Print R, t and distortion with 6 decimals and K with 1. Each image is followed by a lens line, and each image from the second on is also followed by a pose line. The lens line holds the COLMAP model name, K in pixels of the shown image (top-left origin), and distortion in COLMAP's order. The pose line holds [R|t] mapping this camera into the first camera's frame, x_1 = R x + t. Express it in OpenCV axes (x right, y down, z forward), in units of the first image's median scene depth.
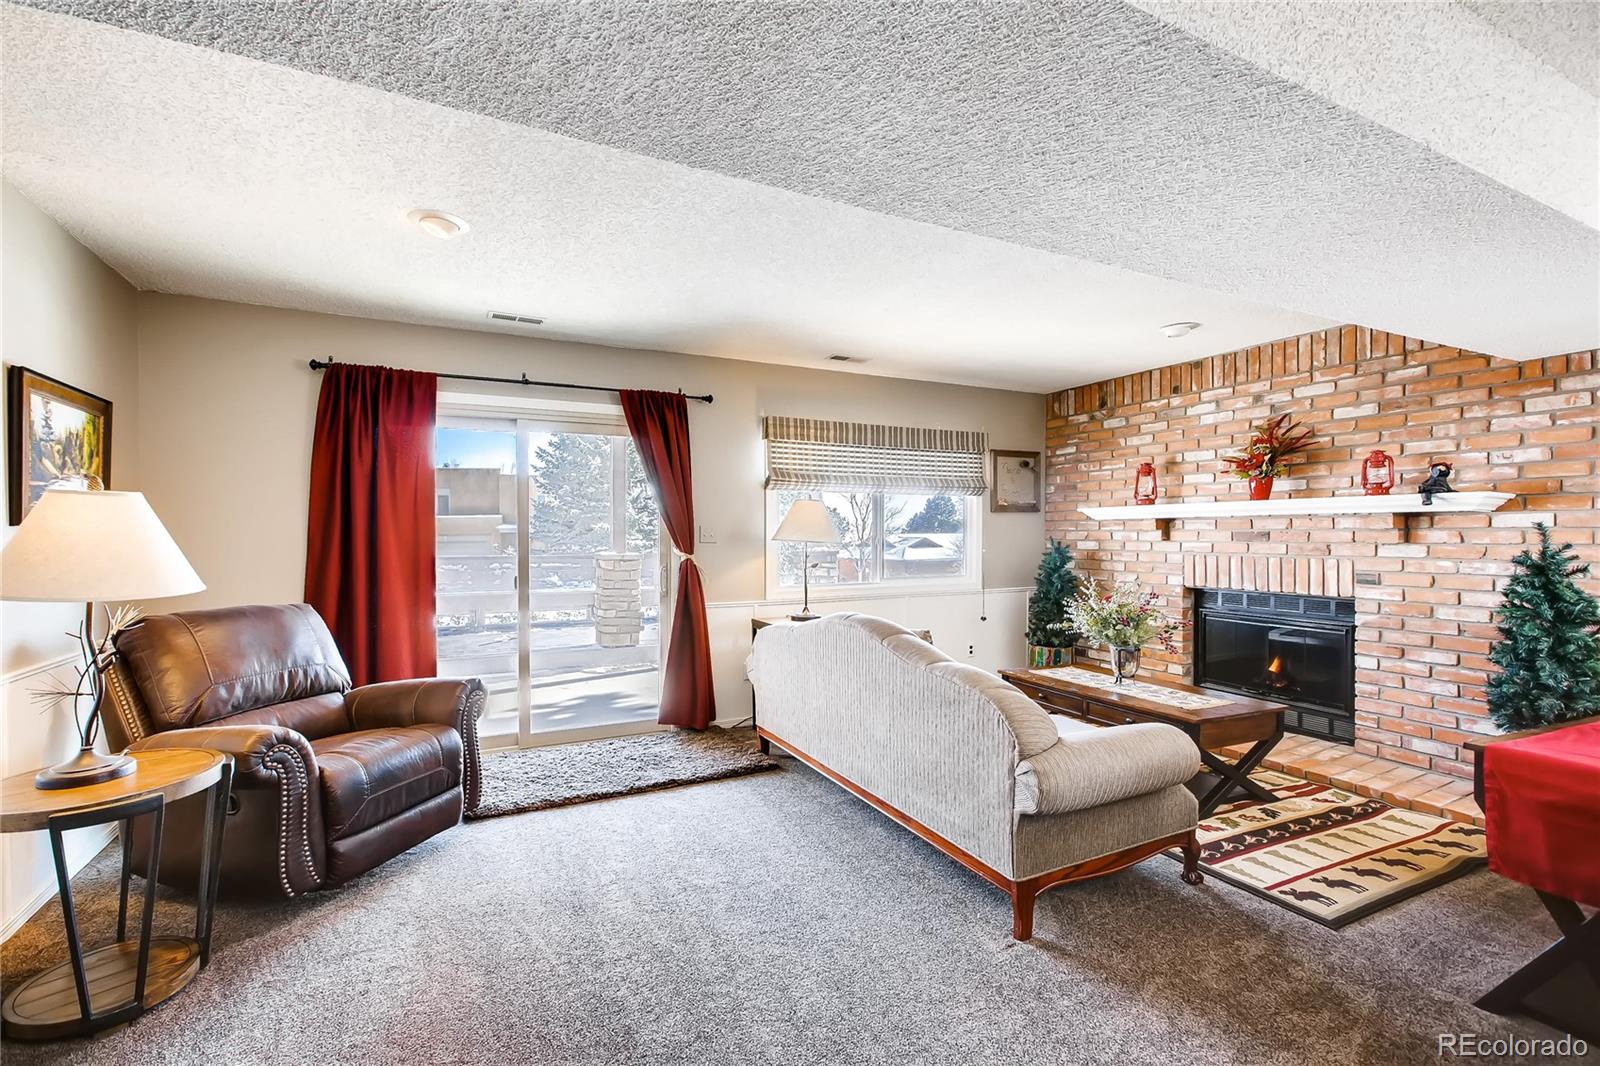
lens RADIAL K [[718.2, 0, 800.2], [0, 718.2, 532.6], [0, 0, 1]] dist [0.011646, 0.000387]
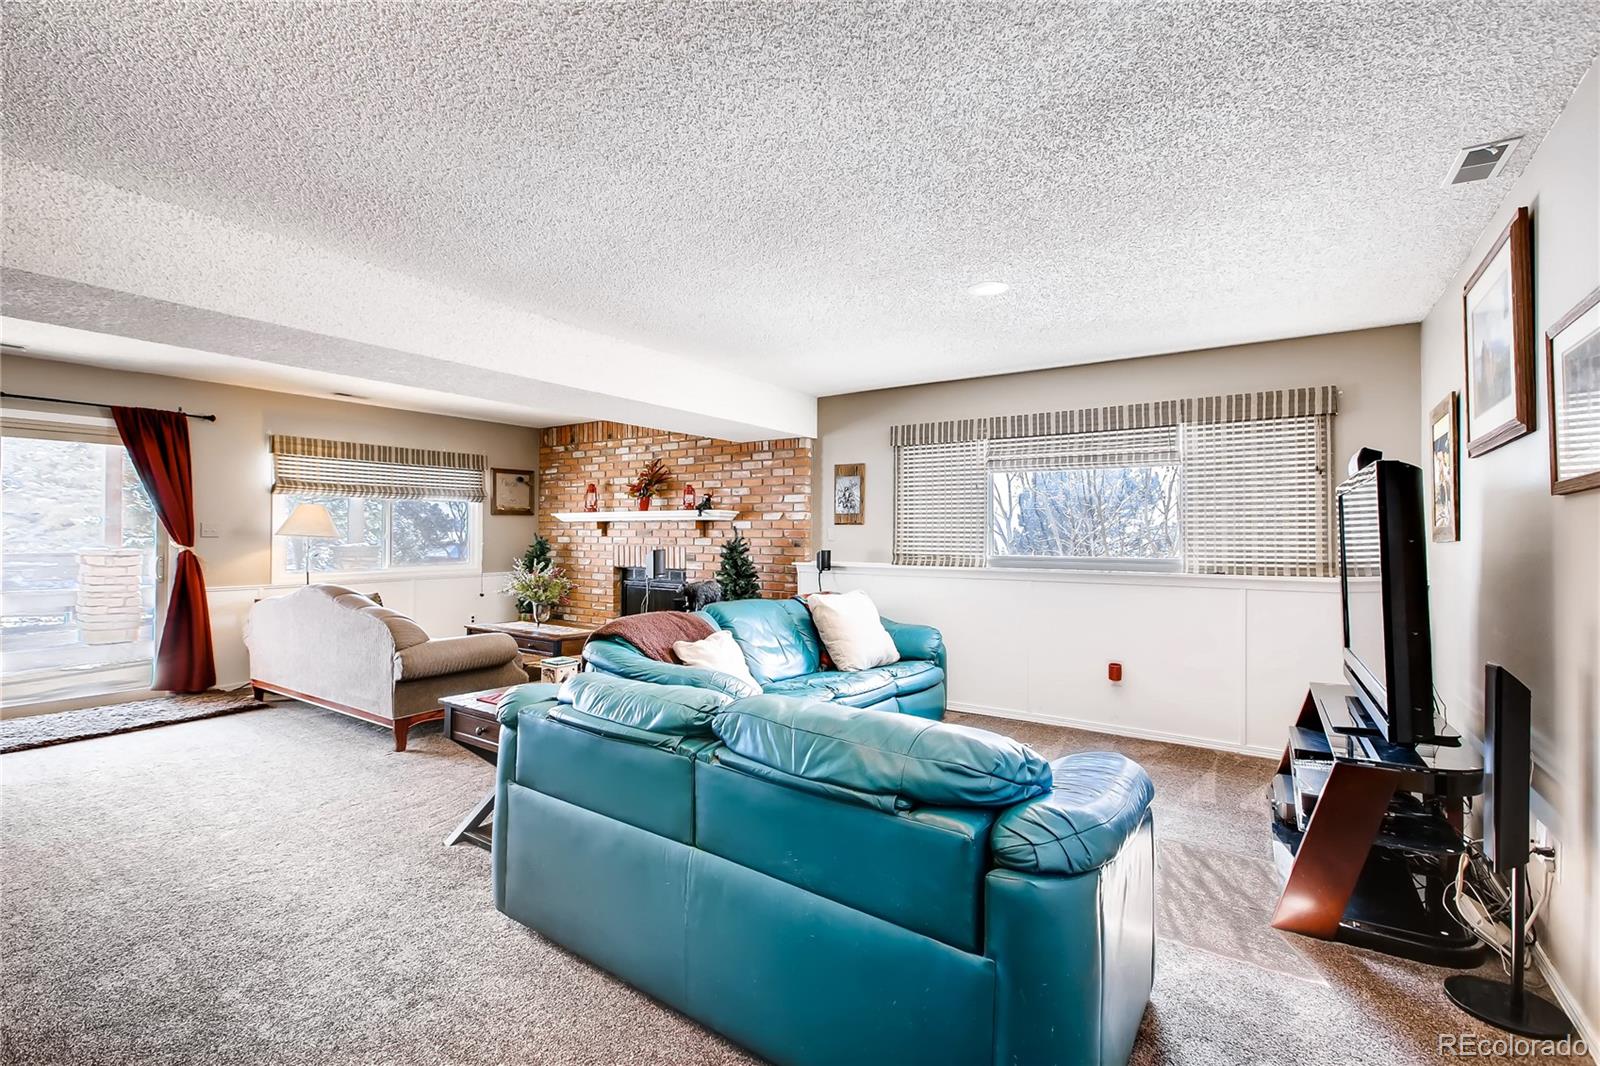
lens RADIAL K [[718.2, 0, 798.6], [0, 718.2, 524.1], [0, 0, 1]] dist [0.011646, 0.000387]
pose [[0.875989, 0.010650, 0.482213, 0.152616], [-0.005477, 0.999911, -0.012134, 0.001993], [-0.482299, 0.007988, 0.875970, -0.543672]]
